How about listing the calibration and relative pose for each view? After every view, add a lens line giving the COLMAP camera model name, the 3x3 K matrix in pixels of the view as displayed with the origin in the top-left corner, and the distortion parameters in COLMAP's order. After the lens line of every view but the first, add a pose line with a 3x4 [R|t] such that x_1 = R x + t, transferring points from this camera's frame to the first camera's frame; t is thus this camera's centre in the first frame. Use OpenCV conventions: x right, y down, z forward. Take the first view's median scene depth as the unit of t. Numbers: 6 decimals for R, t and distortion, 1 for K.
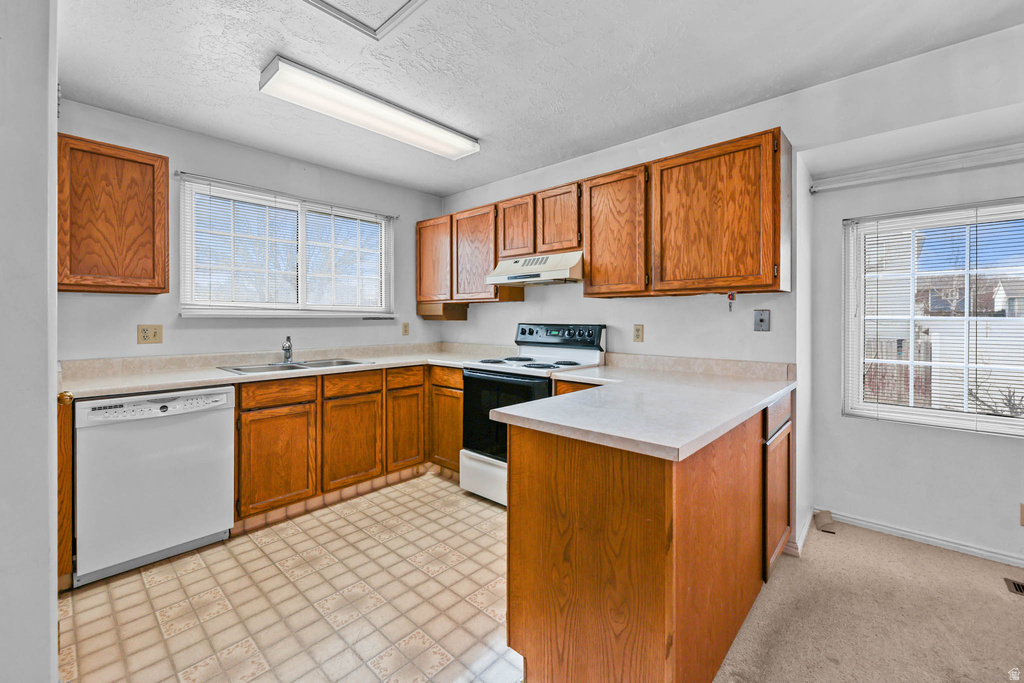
lens RADIAL K [[425.4, 0, 517.7], [0, 425.4, 313.8], [0, 0, 1]] dist [0.002985, -0.000014]
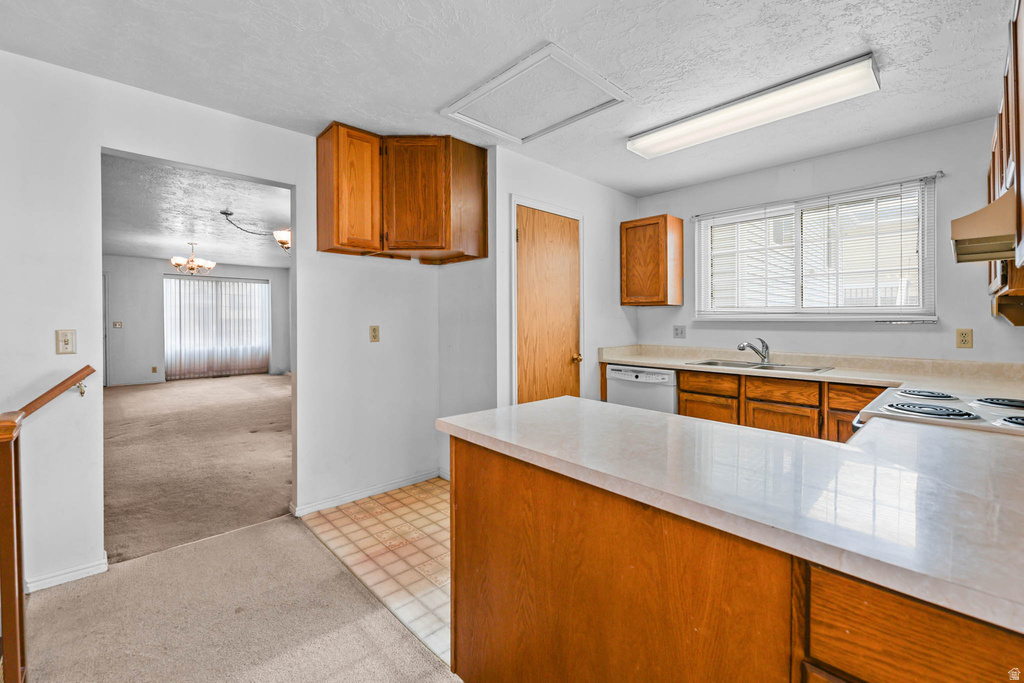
lens RADIAL K [[425.4, 0, 515.2], [0, 425.4, 322.4], [0, 0, 1]] dist [0.002985, -0.000014]
pose [[-0.074409, 0.003534, -0.997222, 0.667446], [0.007330, 0.999969, 0.002996, 0.005779], [0.997201, -0.007087, -0.074432, 0.538954]]
